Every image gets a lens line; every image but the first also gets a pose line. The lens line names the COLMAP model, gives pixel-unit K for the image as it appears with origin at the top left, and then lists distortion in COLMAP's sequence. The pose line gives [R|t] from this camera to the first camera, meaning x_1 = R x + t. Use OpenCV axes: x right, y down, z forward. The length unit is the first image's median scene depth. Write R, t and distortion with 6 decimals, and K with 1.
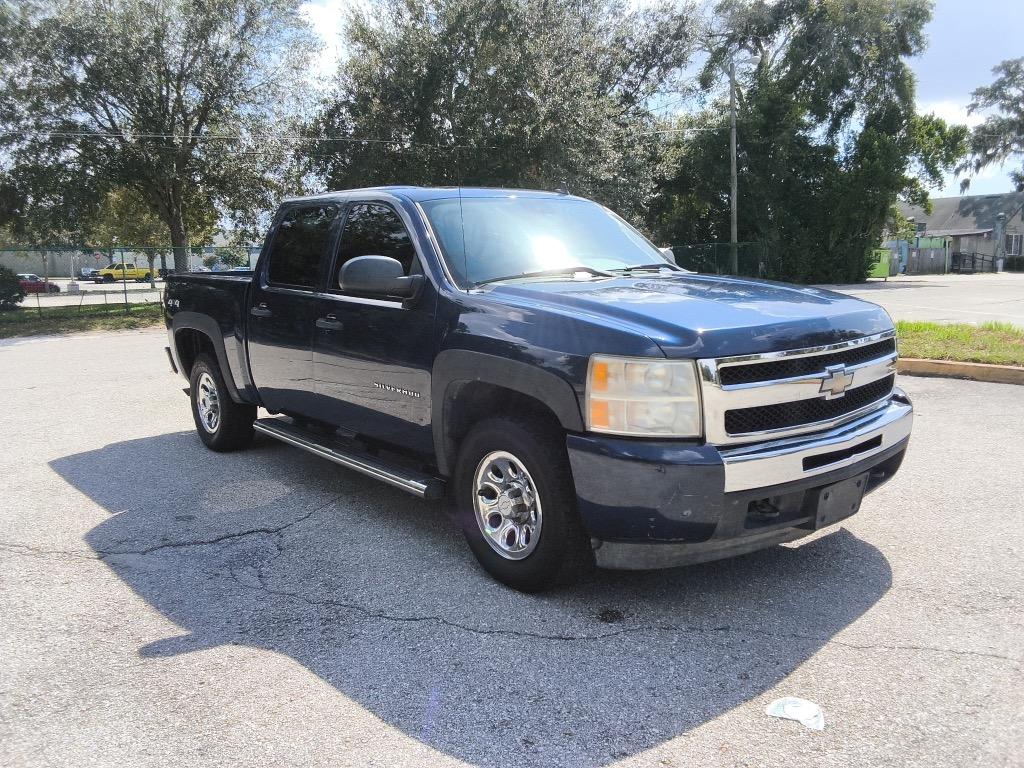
lens RADIAL K [[810.3, 0, 517.3], [0, 810.3, 384.0], [0, 0, 1]] dist [0.089848, -0.133408]
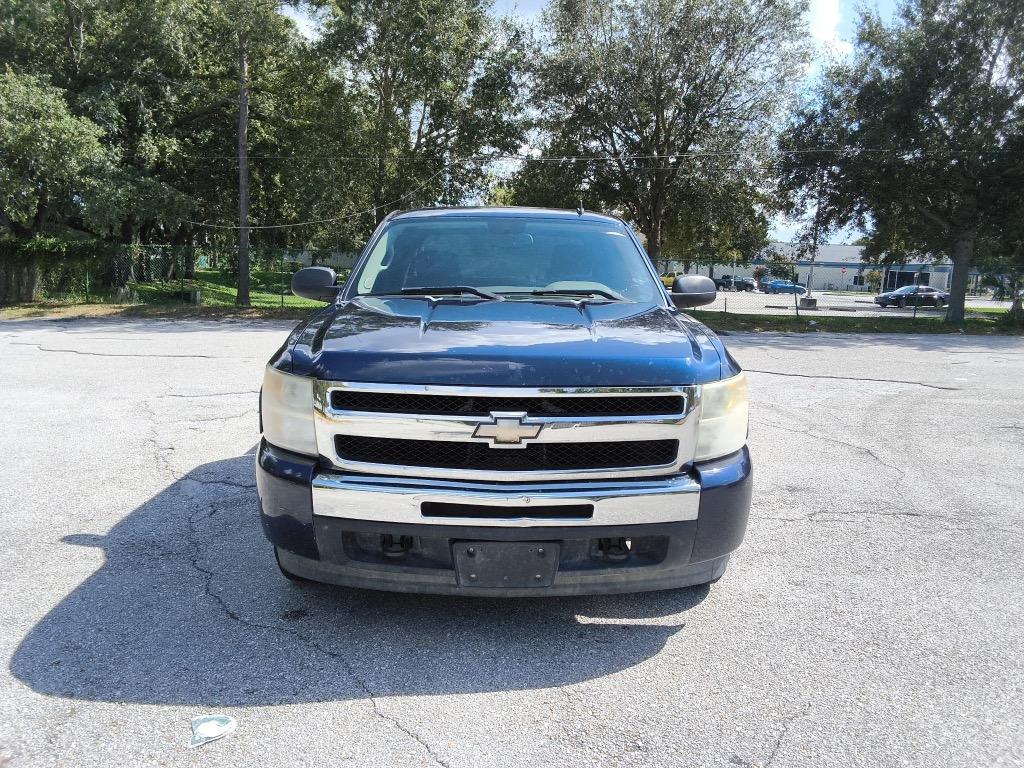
lens RADIAL K [[810.3, 0, 517.3], [0, 810.3, 384.0], [0, 0, 1]] dist [0.089848, -0.133408]
pose [[0.782657, 0.126672, -0.609428, 0.935063], [-0.135675, 0.990250, 0.031588, -0.082133], [0.607487, 0.057961, 0.792212, 0.313972]]
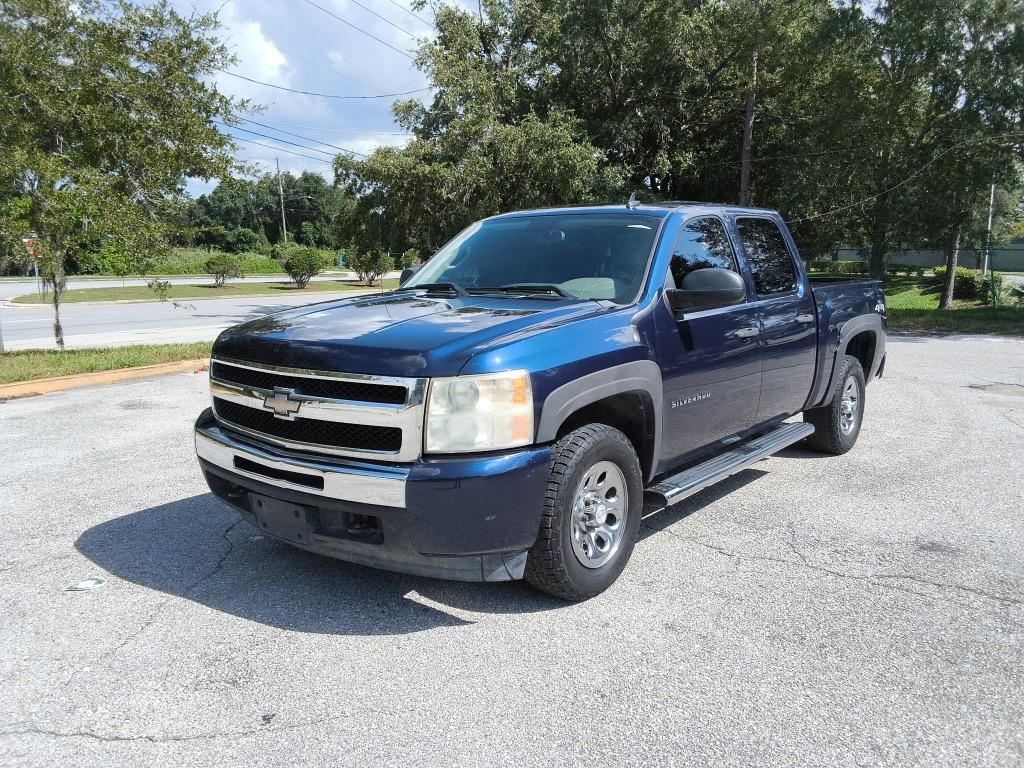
lens RADIAL K [[813.9, 0, 518.7], [0, 813.9, 385.9], [0, 0, 1]] dist [0.079240, -0.139819]
pose [[0.208473, 0.167961, -0.963498, 1.464075], [-0.158431, 0.977931, 0.136198, -0.216334], [0.965111, 0.124255, 0.230483, 1.068055]]
